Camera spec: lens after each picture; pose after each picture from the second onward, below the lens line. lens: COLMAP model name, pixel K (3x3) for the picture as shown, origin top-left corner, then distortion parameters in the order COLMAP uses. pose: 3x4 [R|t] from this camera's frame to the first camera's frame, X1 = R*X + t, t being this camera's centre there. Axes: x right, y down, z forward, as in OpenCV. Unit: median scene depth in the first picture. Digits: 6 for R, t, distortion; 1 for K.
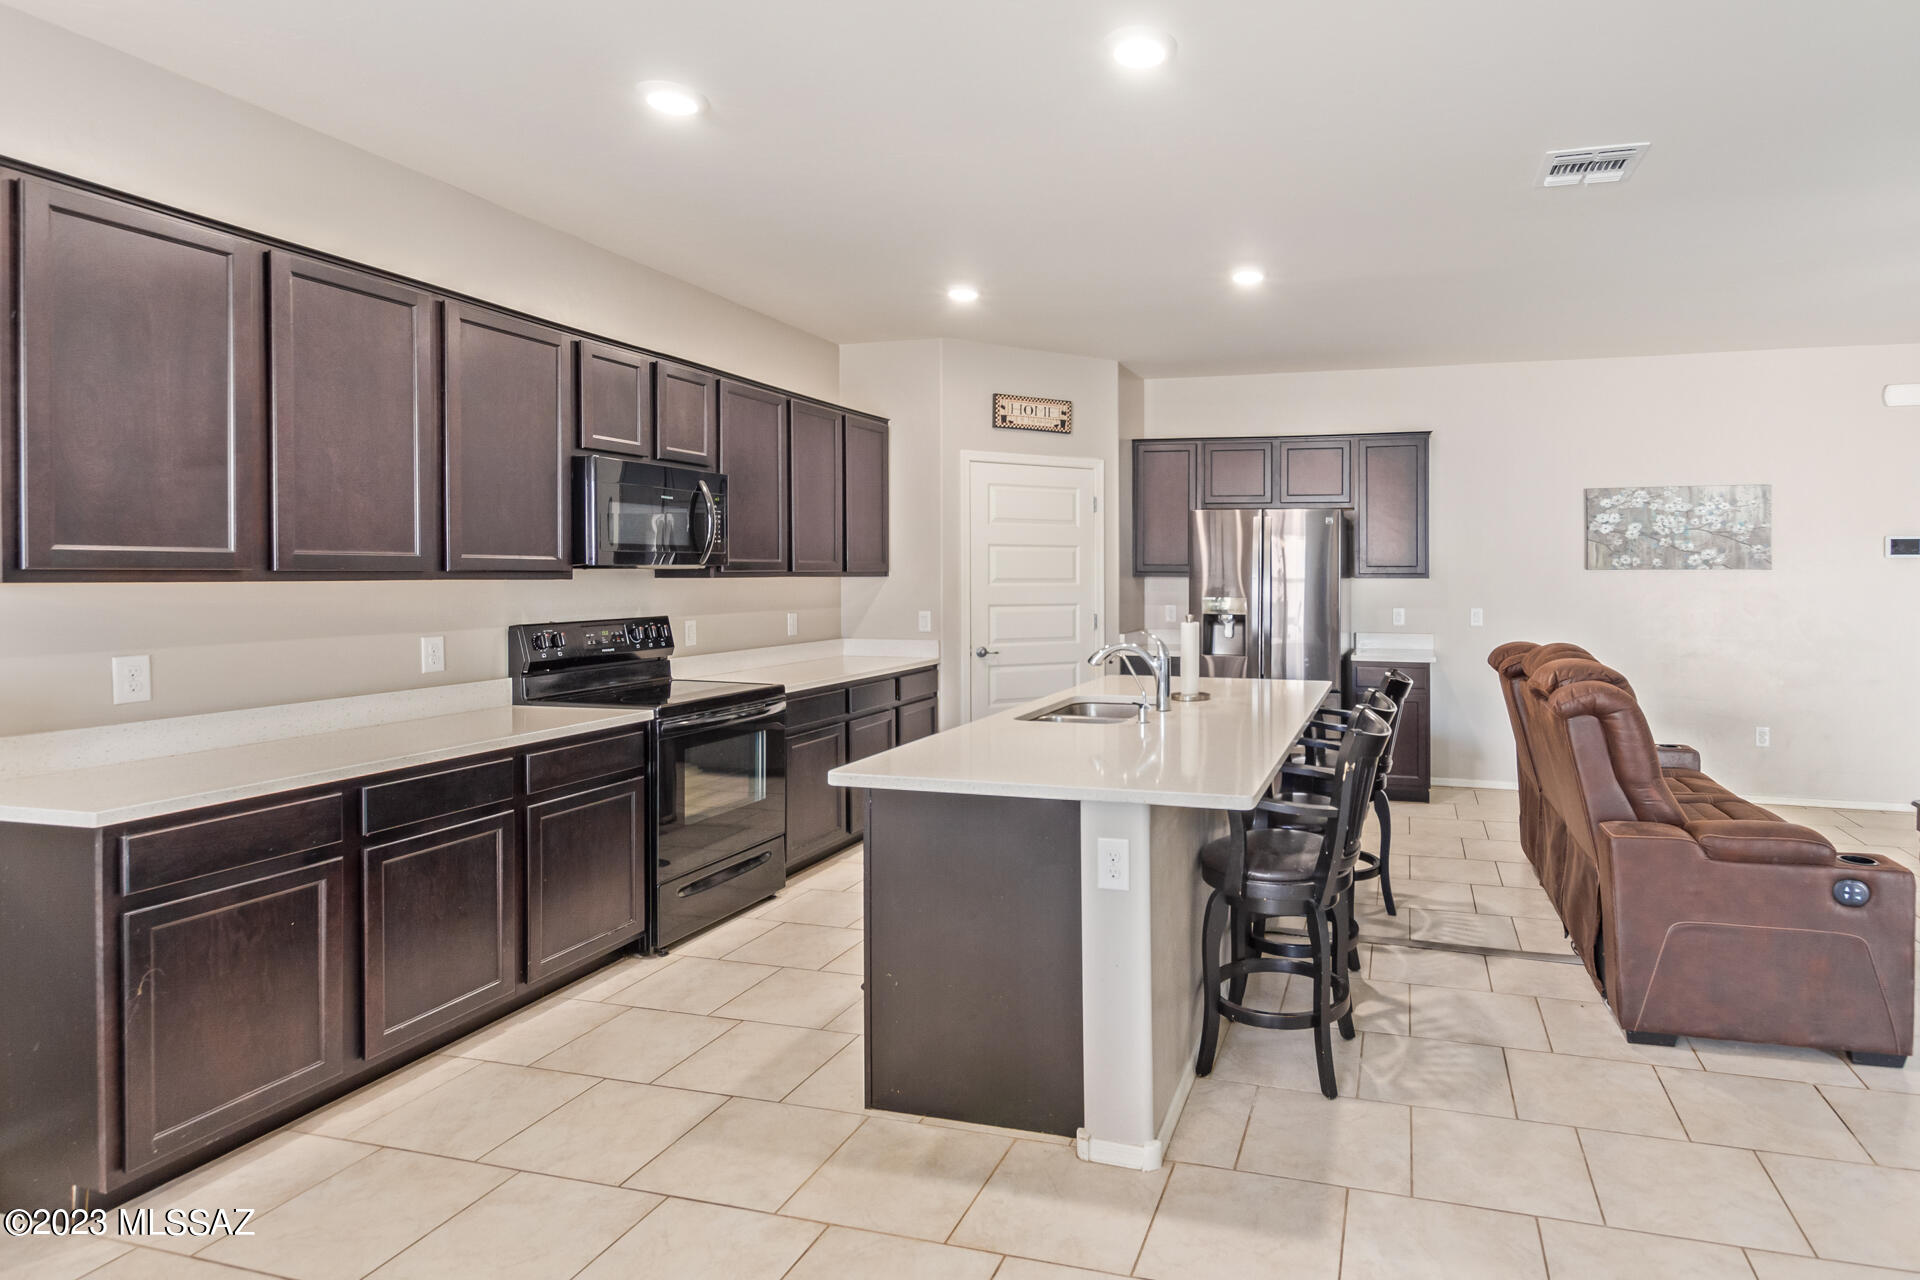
lens RADIAL K [[1034.6, 0, 1134.5], [0, 1034.6, 568.8], [0, 0, 1]] dist [0.010938, 0.000310]
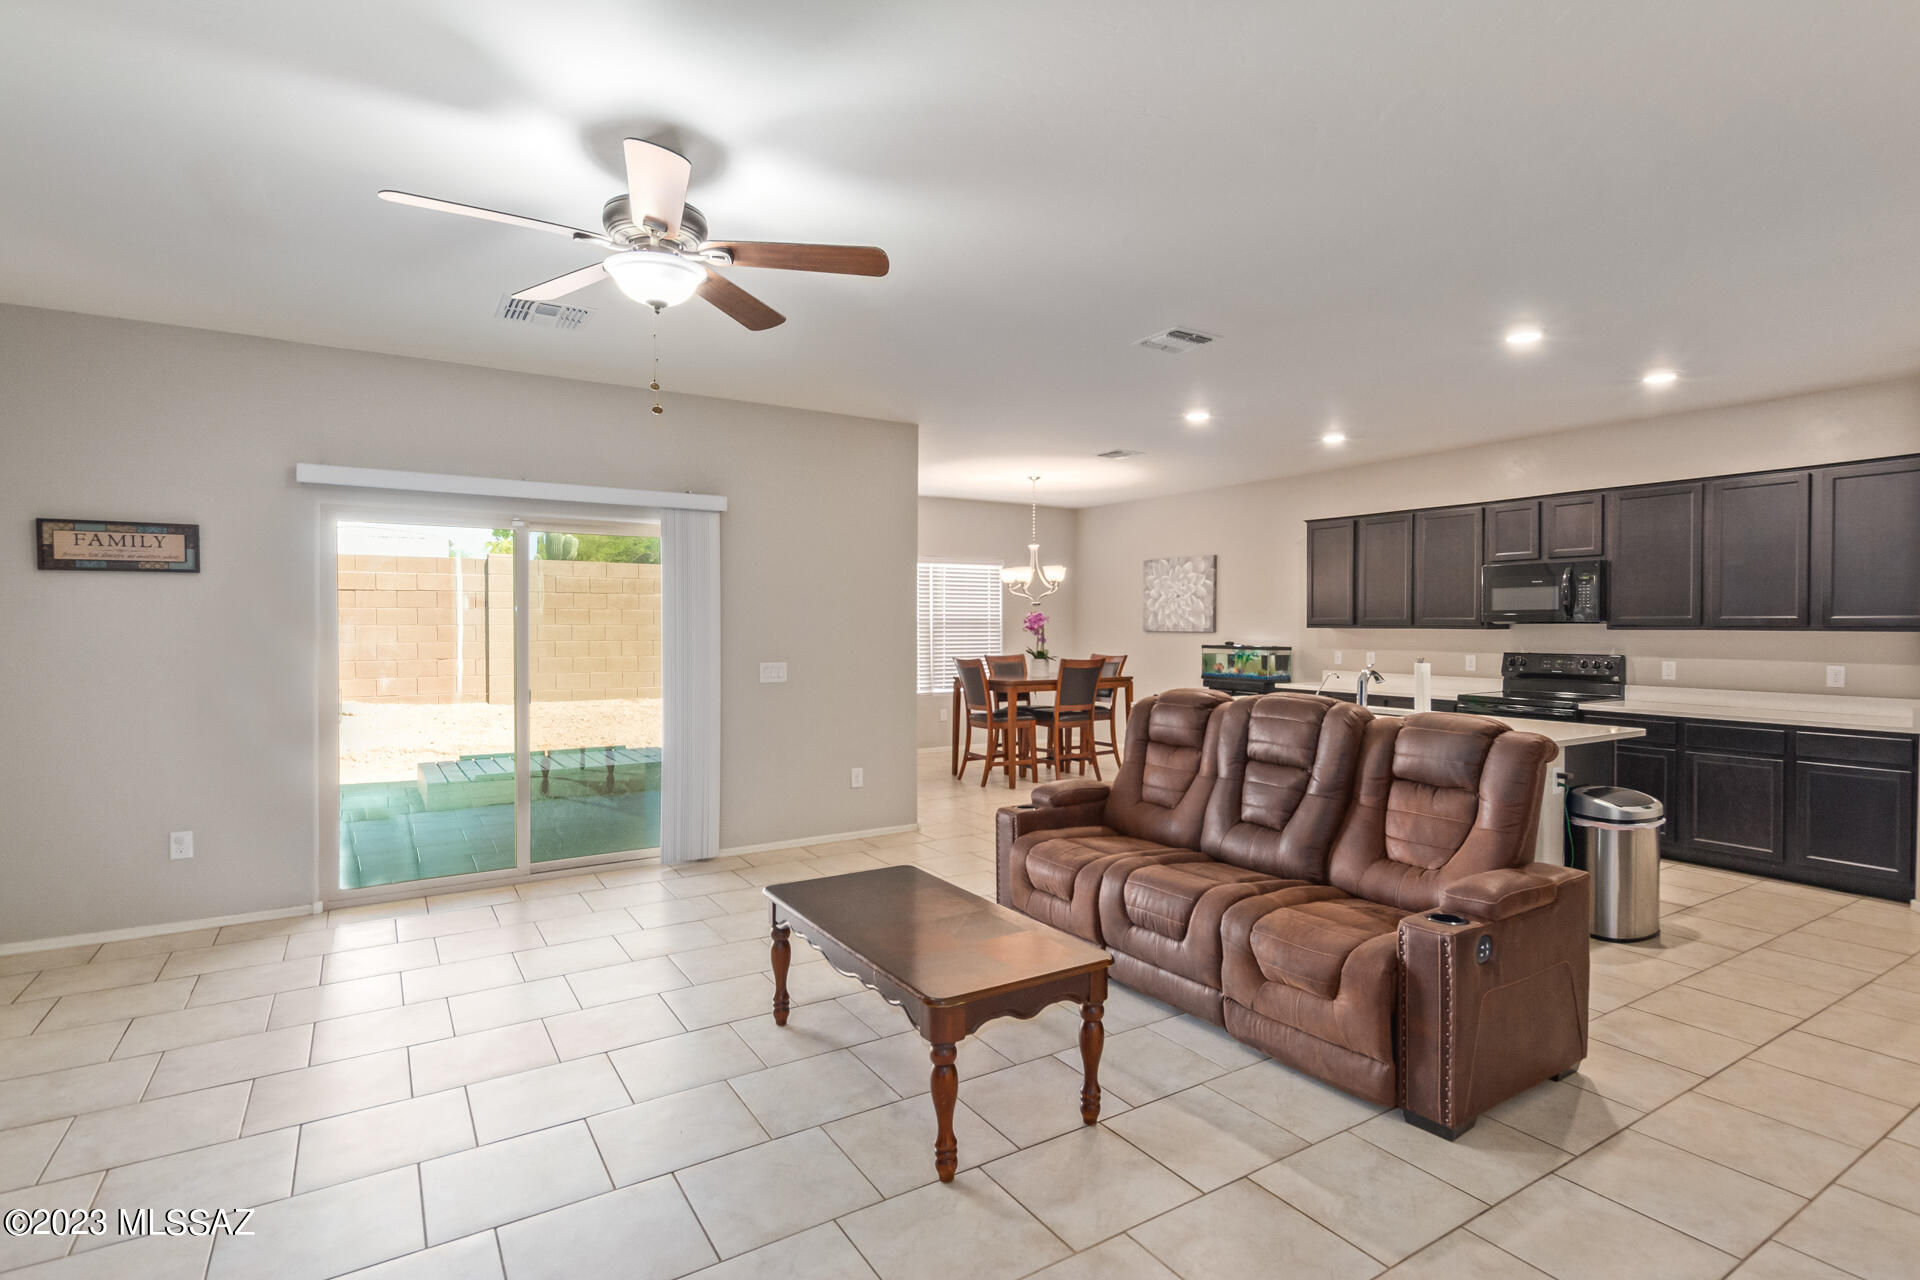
lens RADIAL K [[945.0, 0, 932.8], [0, 945.0, 640.8], [0, 0, 1]] dist [0.015807, -0.004135]
pose [[-0.692538, 0.009383, -0.721320, 1.383113], [-0.001896, 0.999888, 0.014827, 0.006871], [0.721379, 0.011636, -0.692443, 1.397118]]
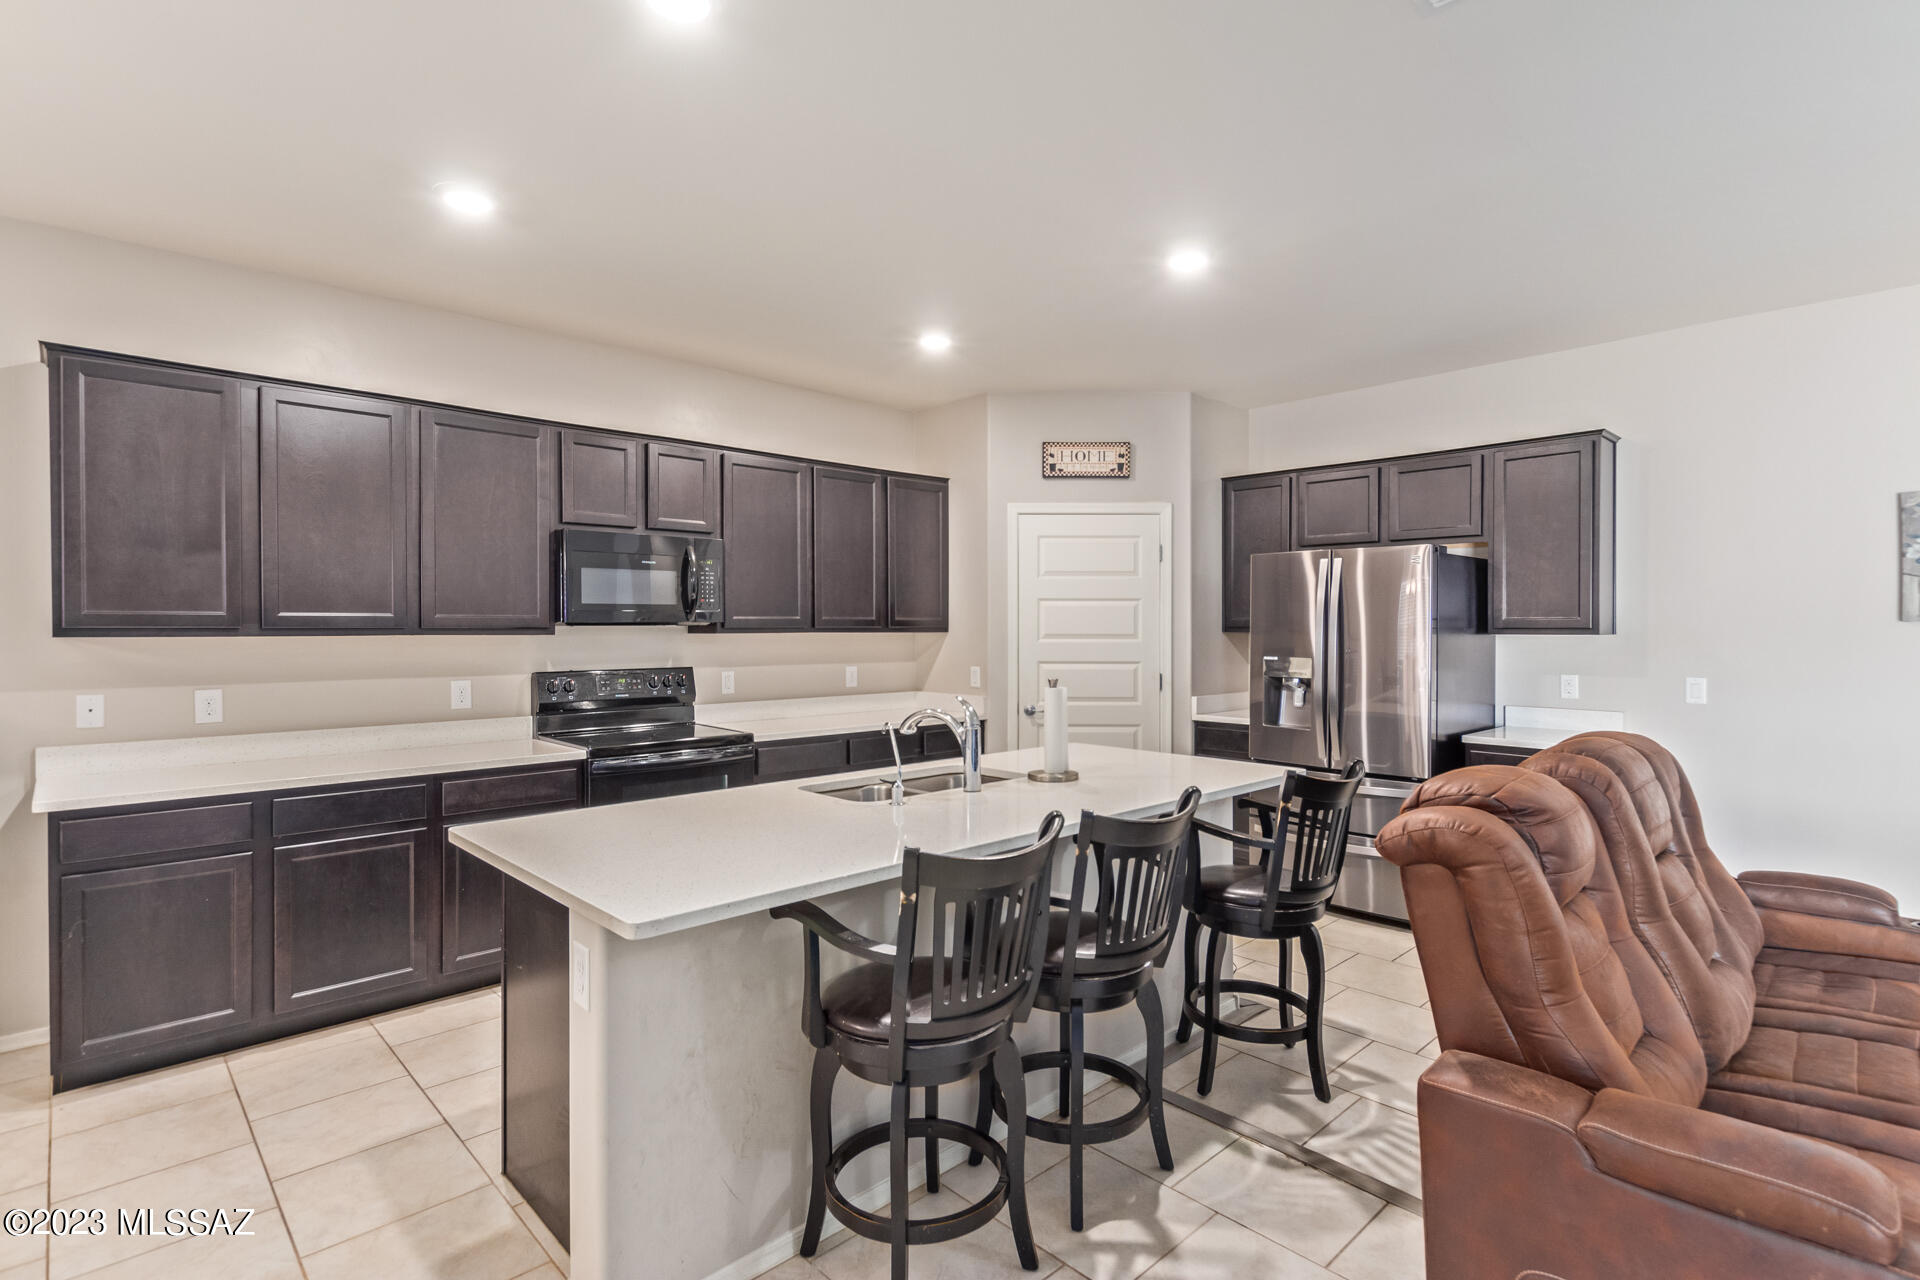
lens RADIAL K [[945.0, 0, 965.6], [0, 945.0, 632.0], [0, 0, 1]] dist [0.015807, -0.004135]
pose [[0.848428, -0.000366, -0.529311, 0.400735], [0.004148, 0.999974, 0.005956, 0.002429], [0.529295, -0.007249, 0.848407, 0.318740]]
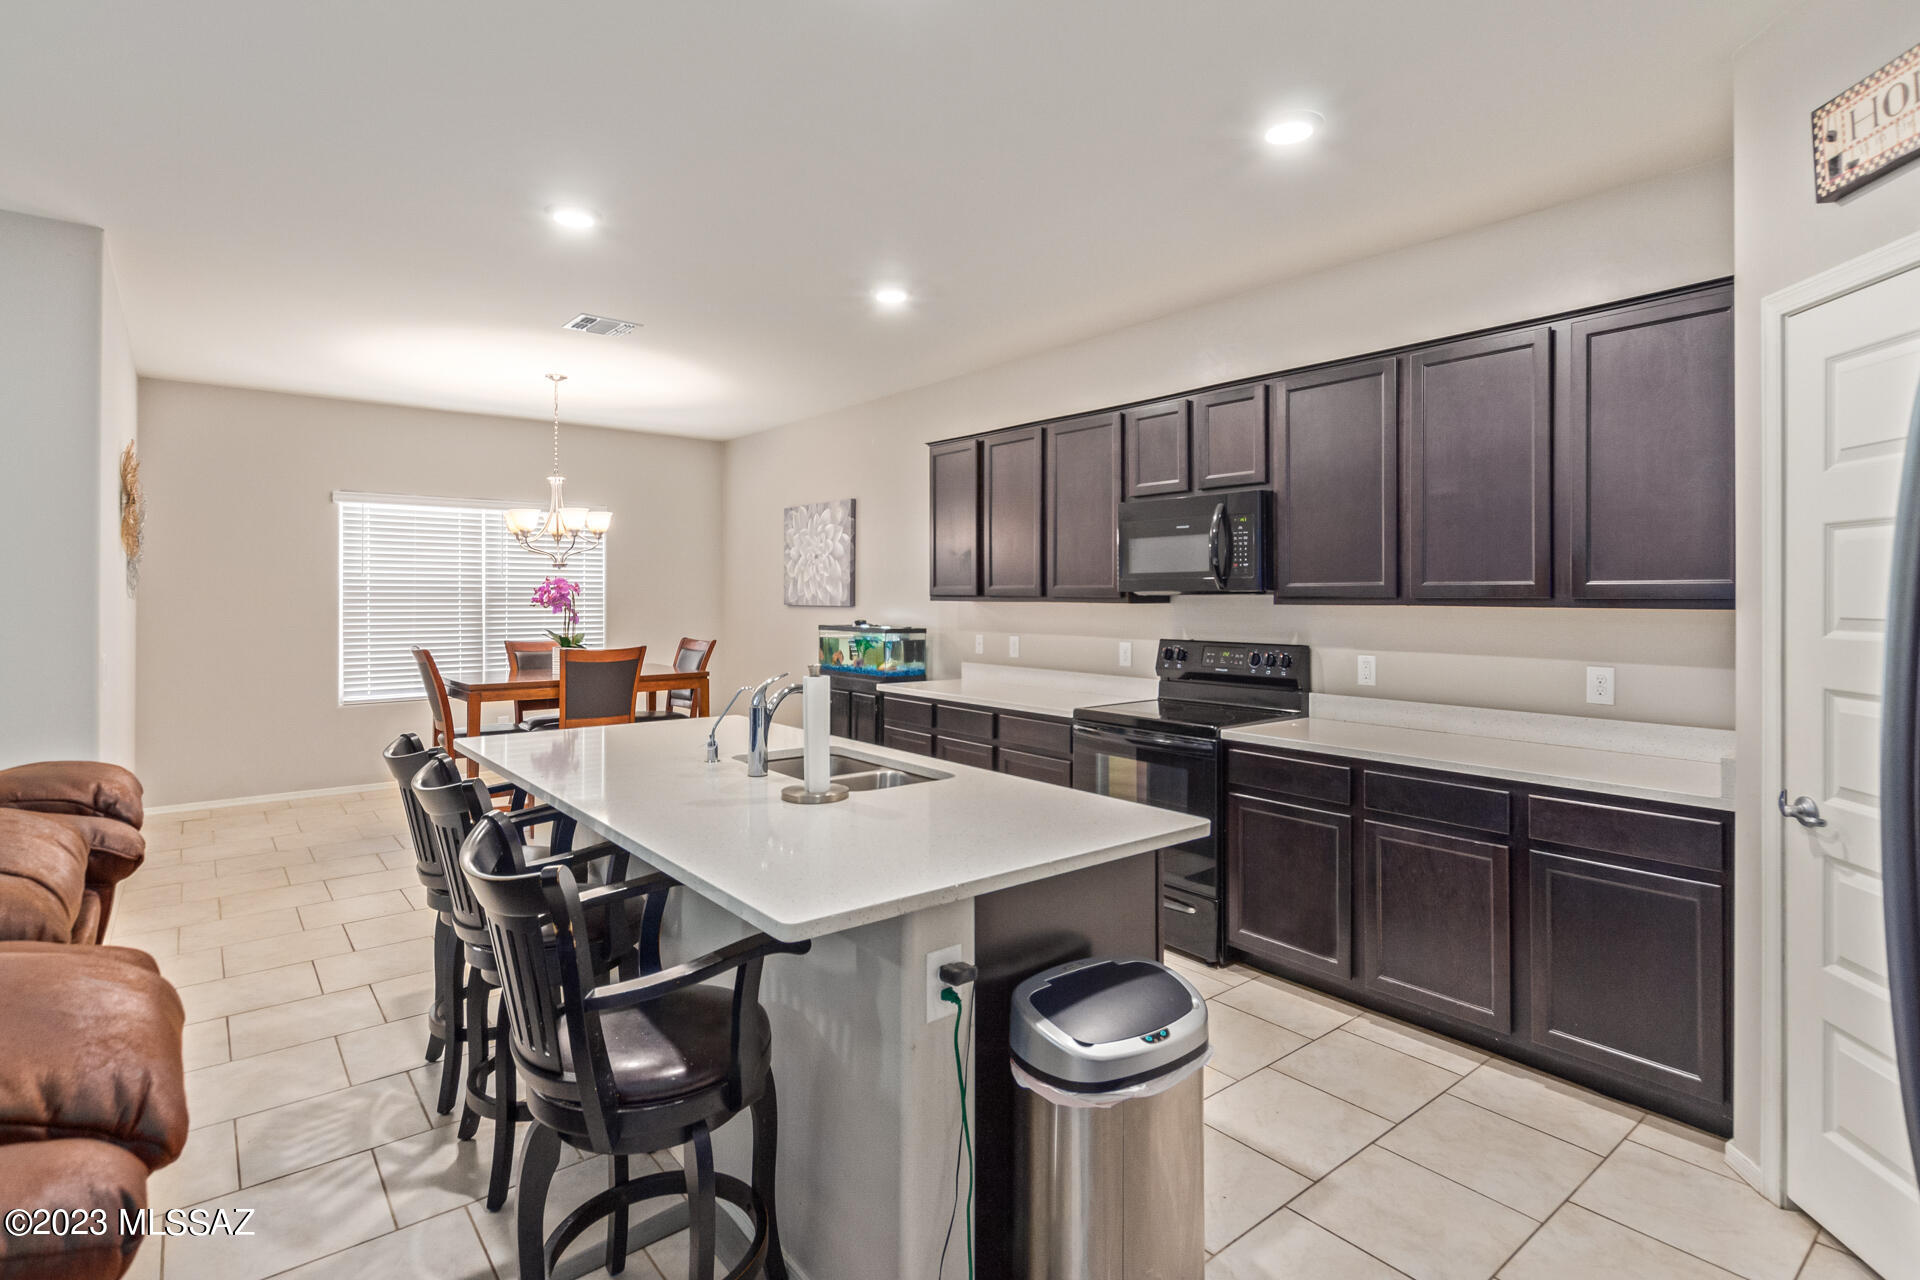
lens RADIAL K [[945.0, 0, 963.4], [0, 945.0, 596.5], [0, 0, 1]] dist [0.015807, -0.004135]
pose [[-0.592750, -0.002343, -0.805383, 0.467210], [-0.001155, 0.999997, -0.002060, 0.004172], [0.805386, -0.000291, -0.592751, 1.424892]]
